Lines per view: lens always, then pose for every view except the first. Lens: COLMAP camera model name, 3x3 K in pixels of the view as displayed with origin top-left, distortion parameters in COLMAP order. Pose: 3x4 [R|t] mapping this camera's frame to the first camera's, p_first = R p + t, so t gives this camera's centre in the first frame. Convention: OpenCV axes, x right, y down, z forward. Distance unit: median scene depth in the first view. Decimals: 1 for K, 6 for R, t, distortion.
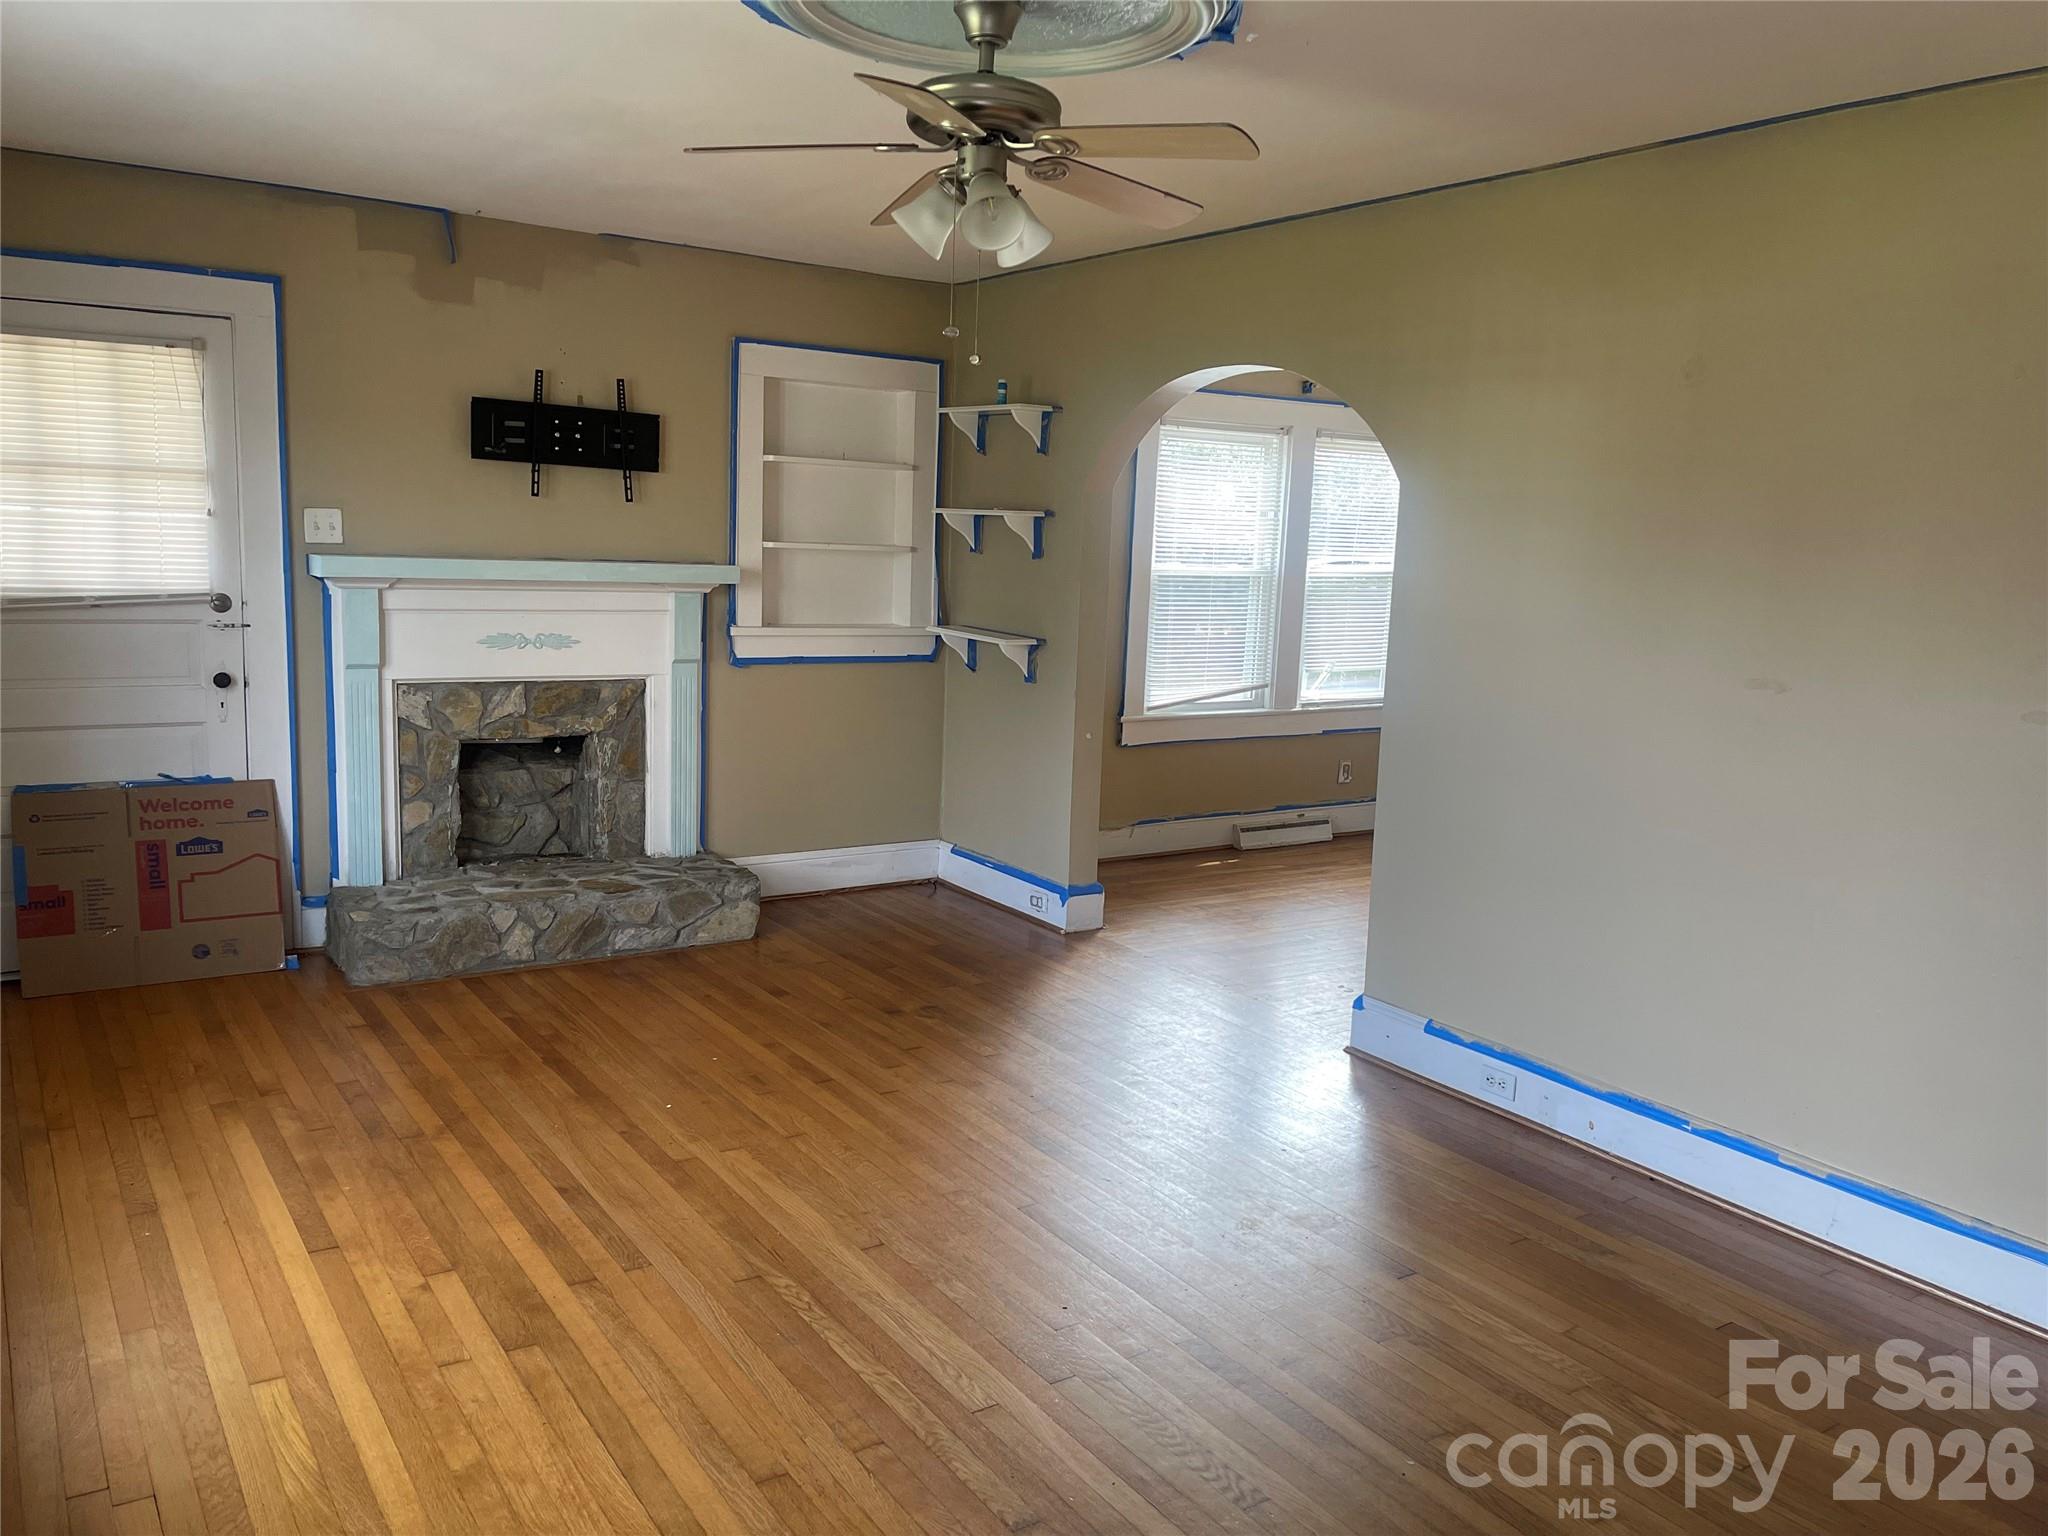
lens RADIAL K [[1551.7, 0, 1021.5], [0, 1551.7, 773.5], [0, 0, 1]] dist [0.065583, -0.076514]
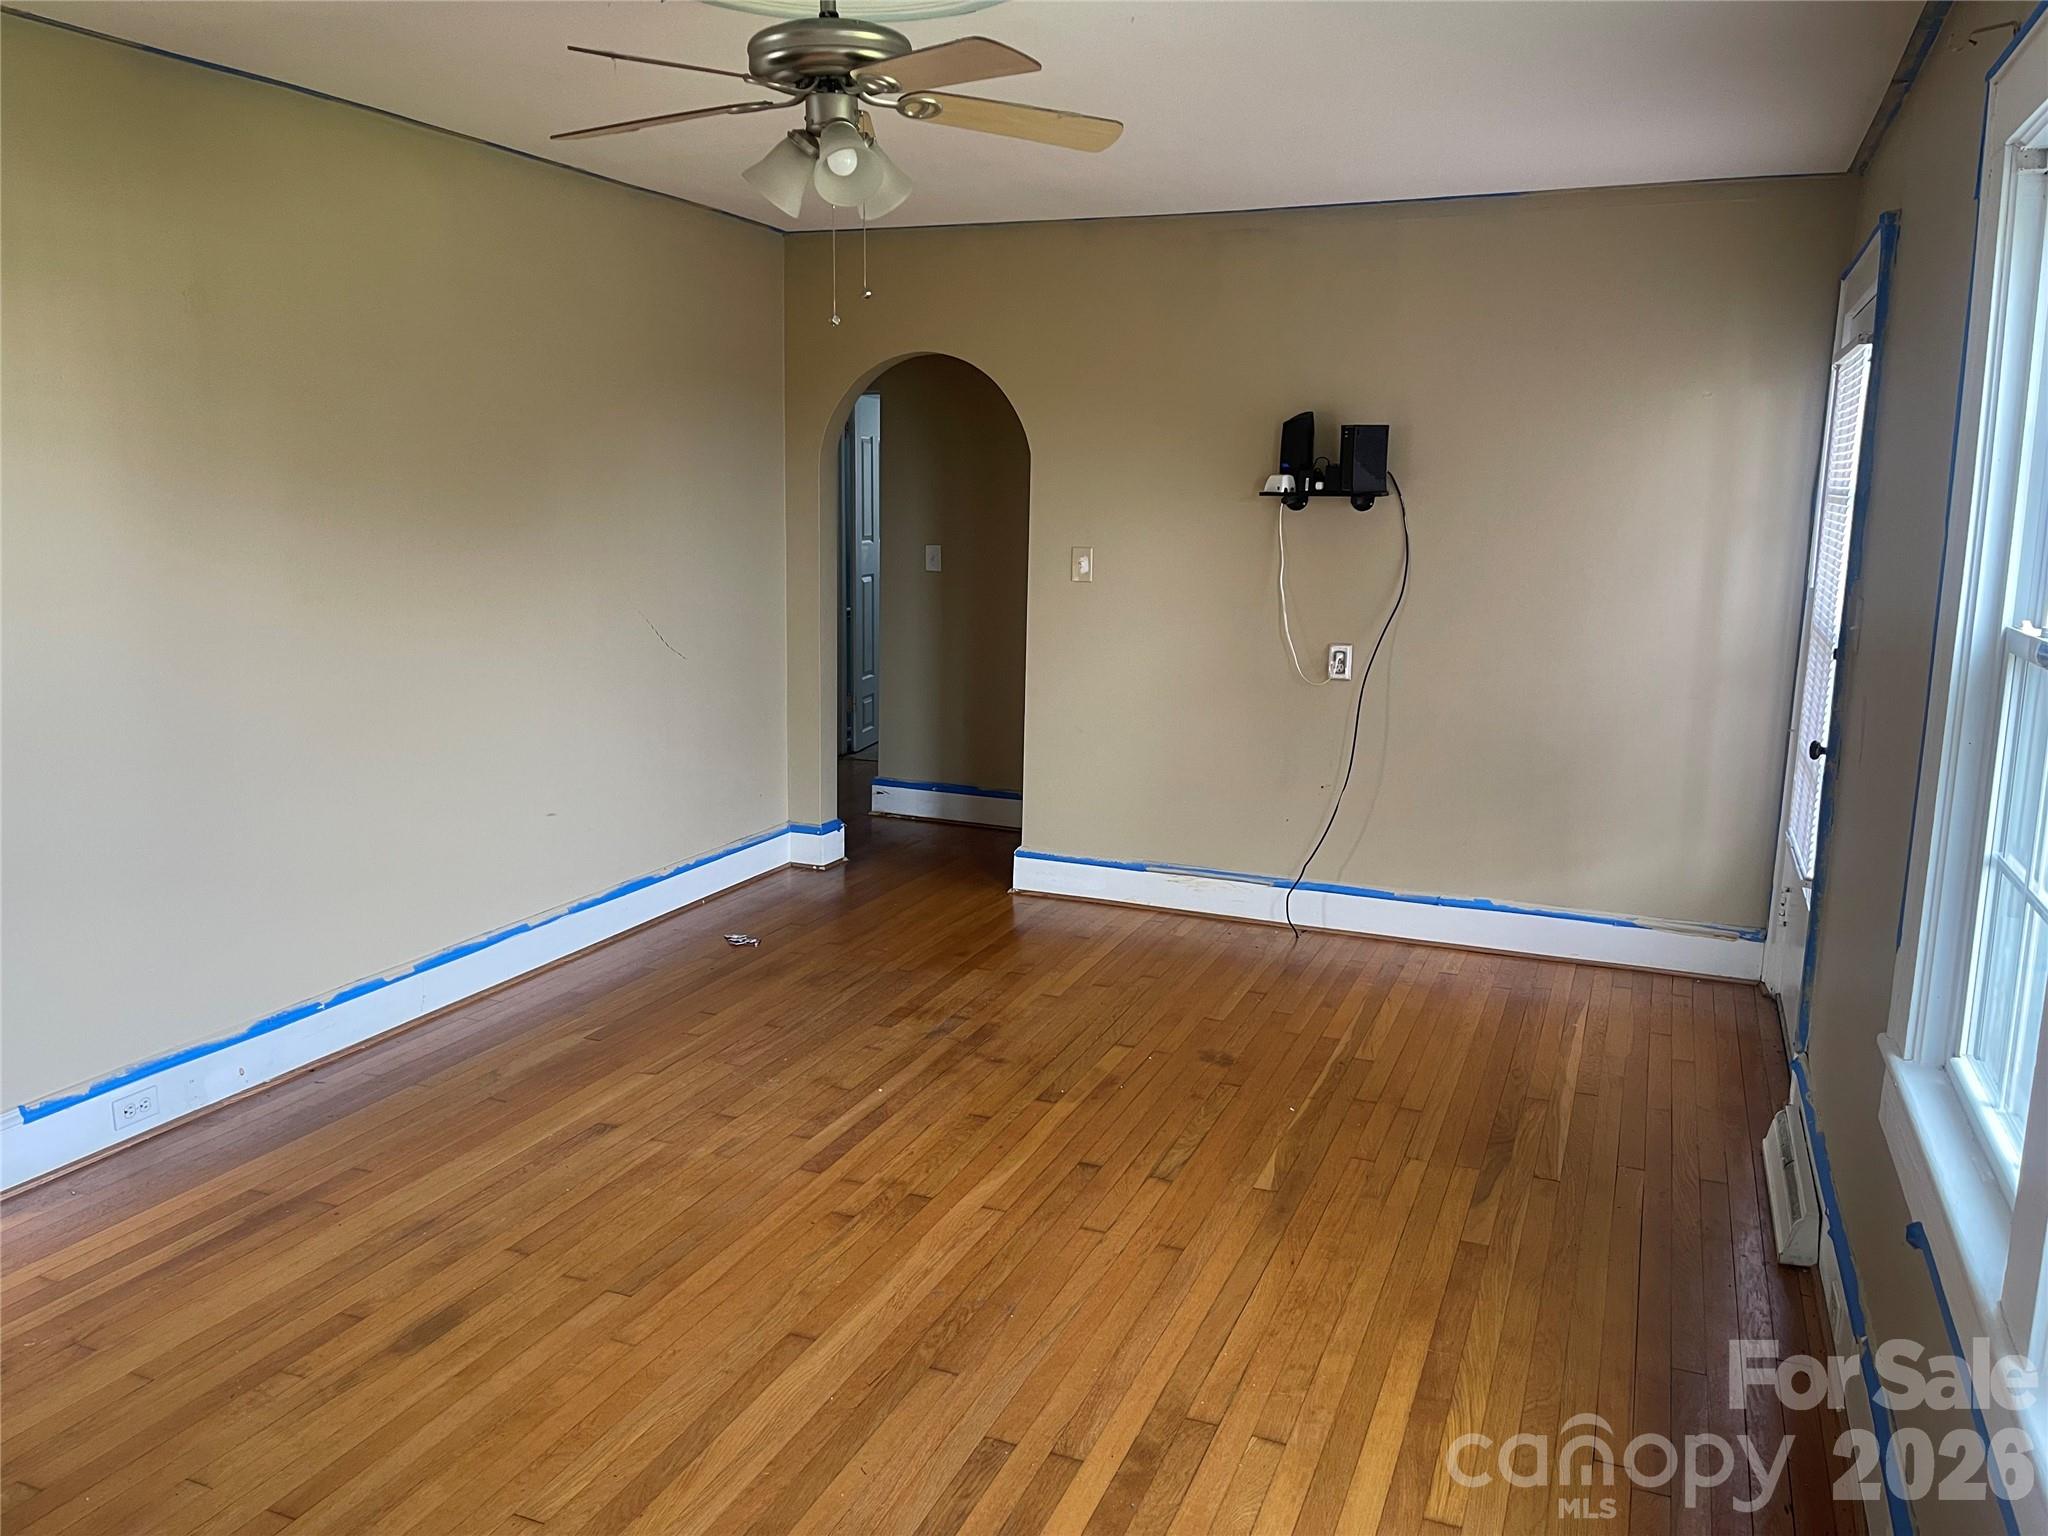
lens RADIAL K [[1551.7, 0, 1021.6], [0, 1551.7, 767.2], [0, 0, 1]] dist [0.065583, -0.076514]
pose [[-0.555311, -0.194356, 0.808614, -0.761065], [0.096431, 0.950702, 0.294732, -0.228275], [-0.826033, 0.241643, -0.509193, 1.200487]]
